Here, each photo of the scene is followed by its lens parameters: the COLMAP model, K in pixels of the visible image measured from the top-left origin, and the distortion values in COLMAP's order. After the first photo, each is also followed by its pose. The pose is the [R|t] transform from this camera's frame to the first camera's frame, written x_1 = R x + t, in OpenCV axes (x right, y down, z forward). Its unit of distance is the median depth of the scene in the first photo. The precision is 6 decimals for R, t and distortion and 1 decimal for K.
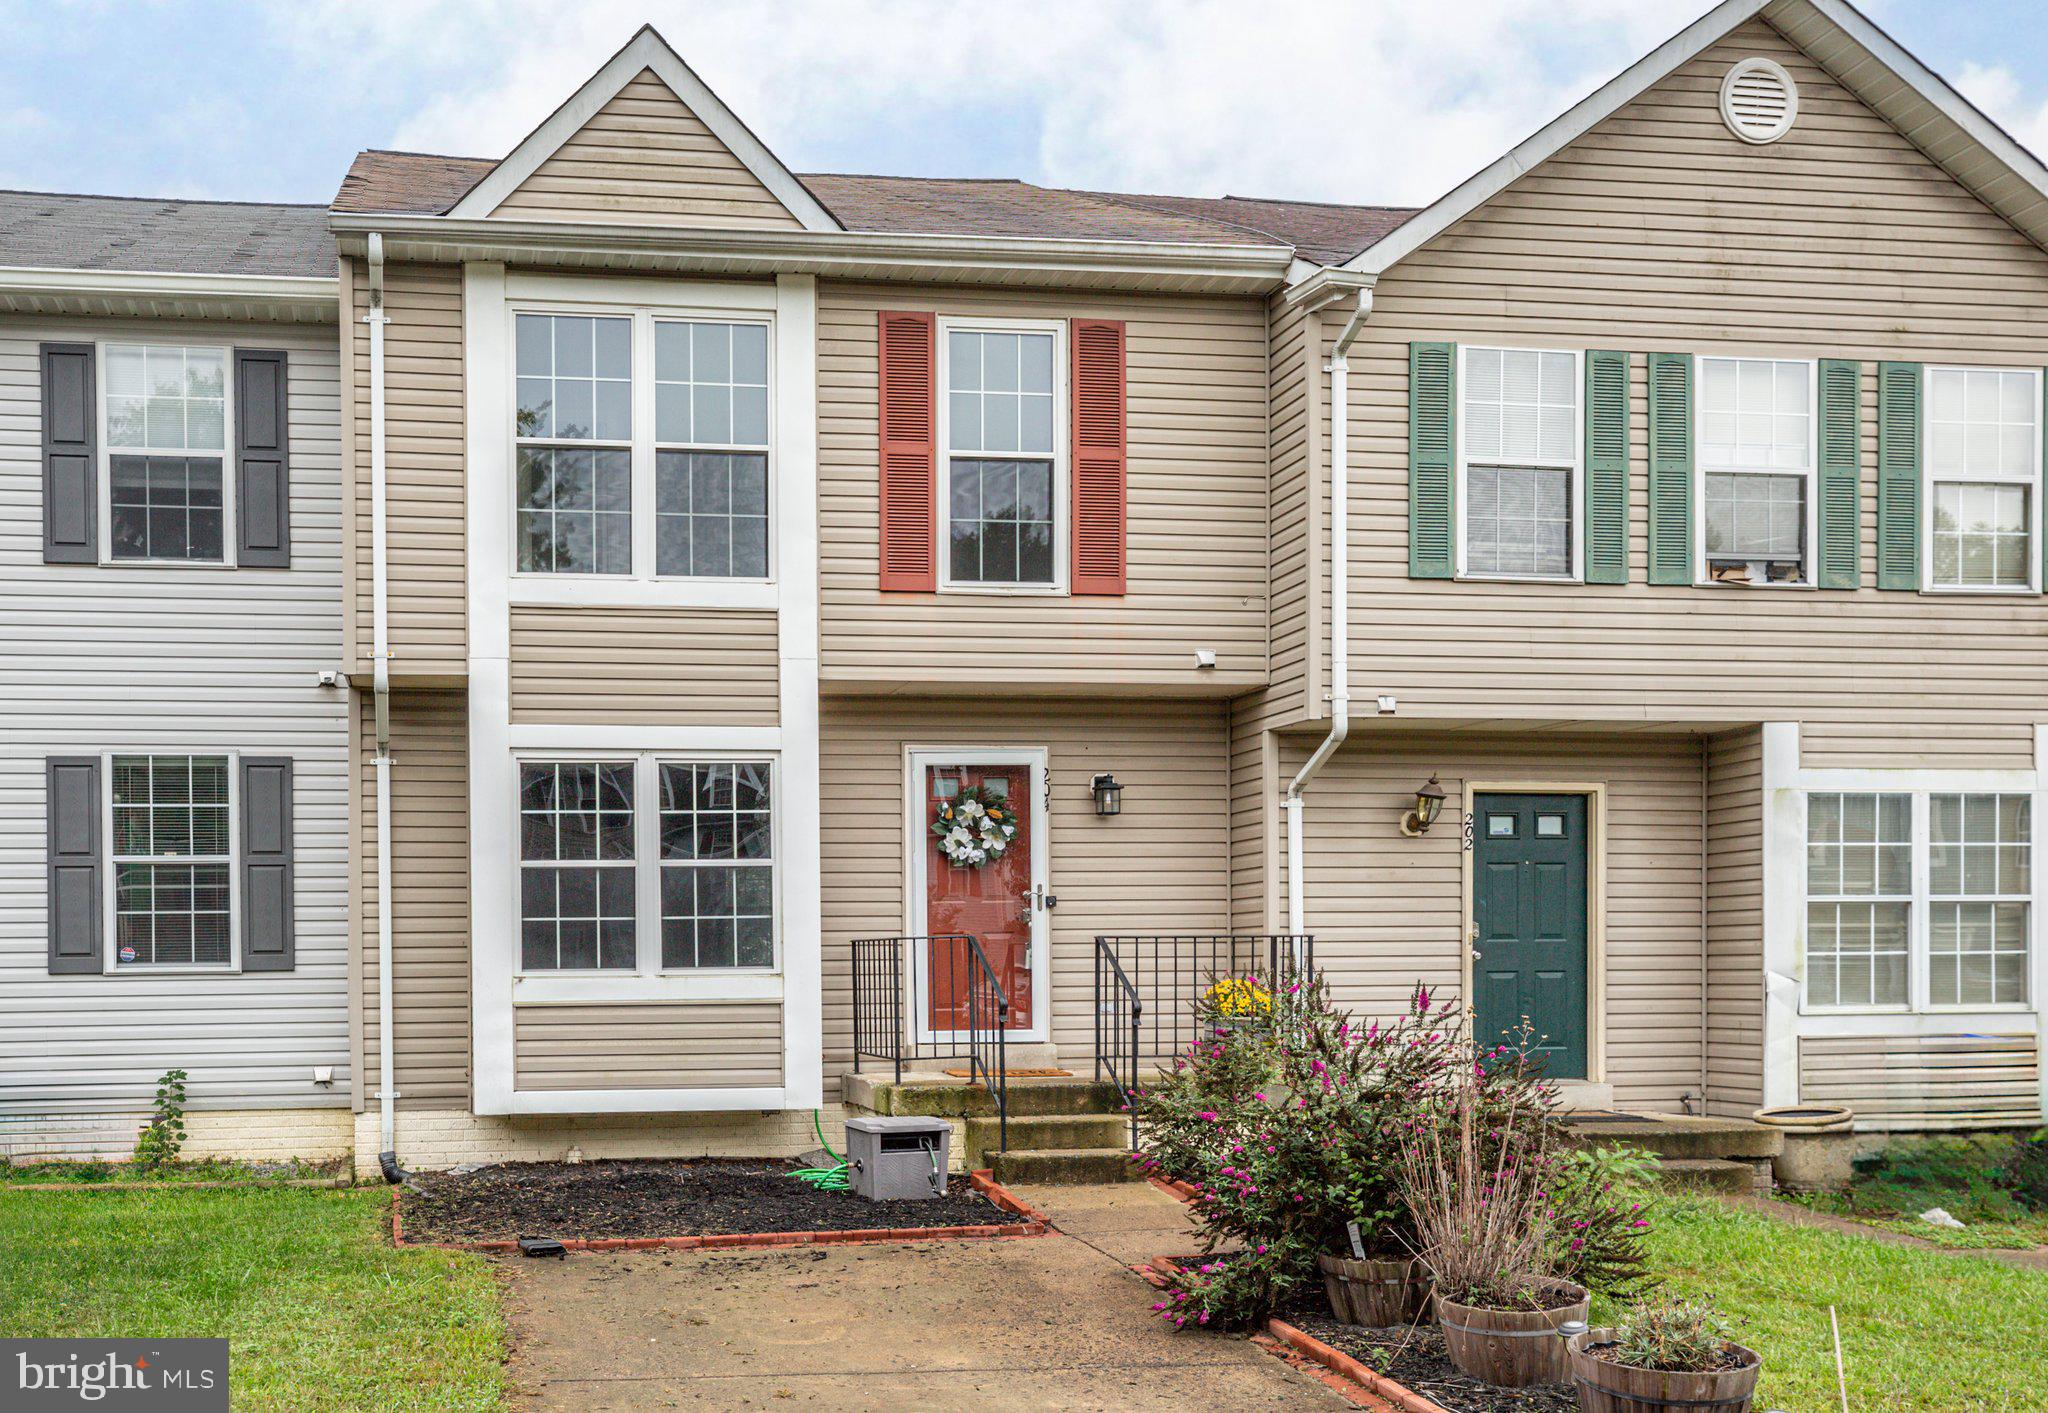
lens RADIAL K [[2595.2, 0, 1023.7], [0, 2595.2, 890.5], [0, 0, 1]] dist [0.033646, 0.046201]
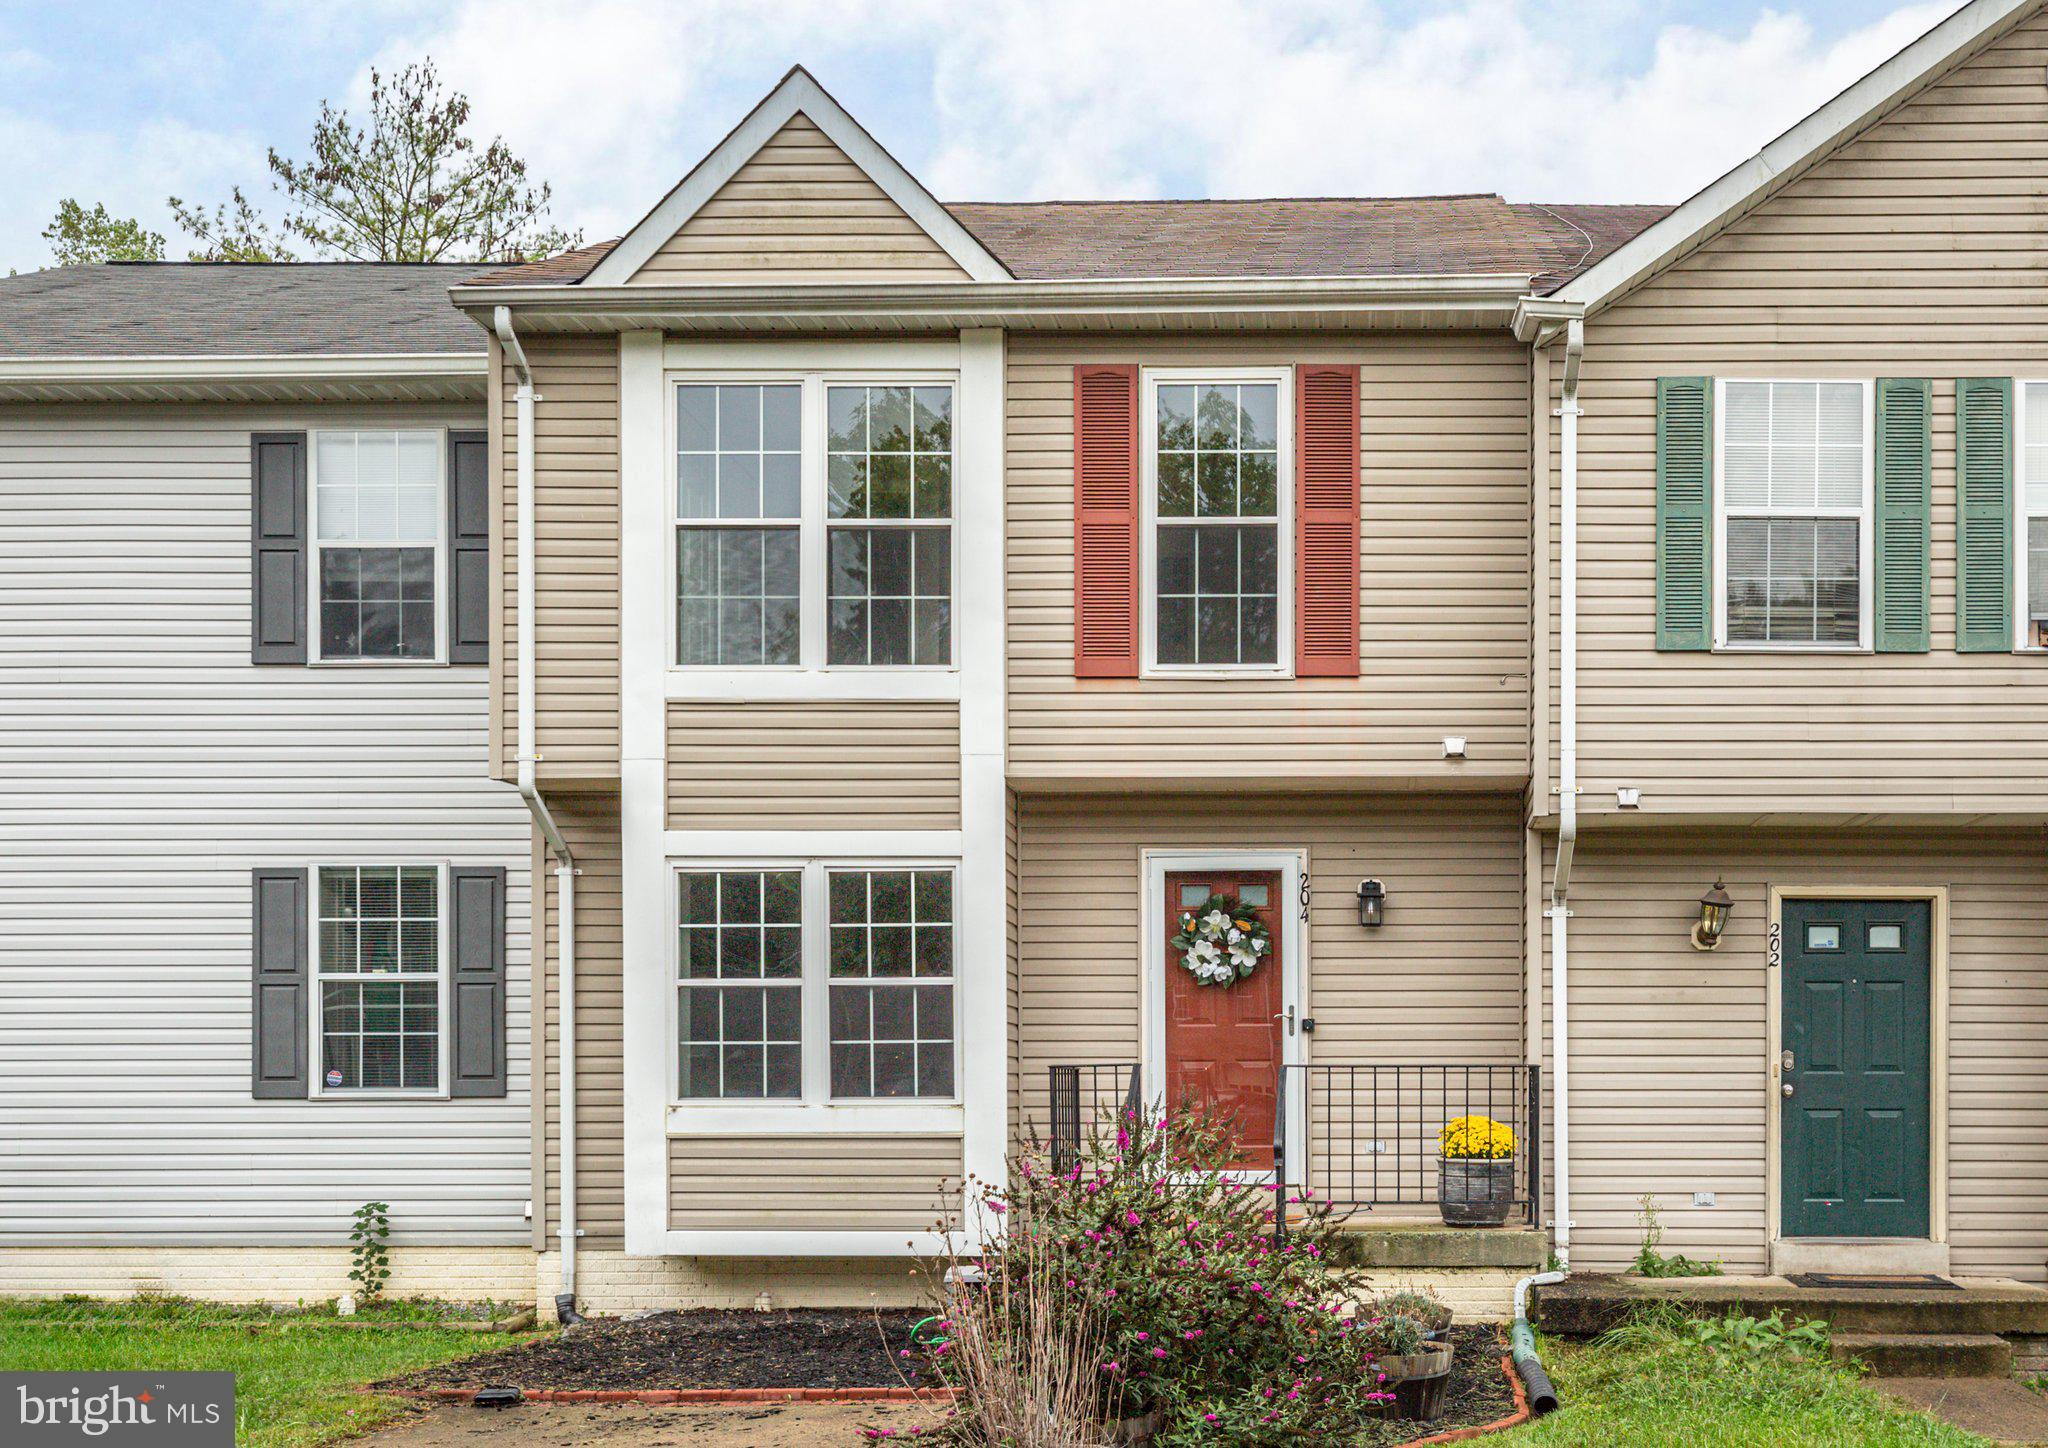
lens RADIAL K [[2960.3, 0, 1021.7], [0, 2960.3, 965.6], [0, 0, 1]] dist [0.048840, -0.021628]
pose [[0.981841, -0.000792, -0.189702, 0.120823], [-0.002080, 0.999886, -0.014936, -0.000812], [0.189692, 0.015059, 0.981728, -0.003589]]
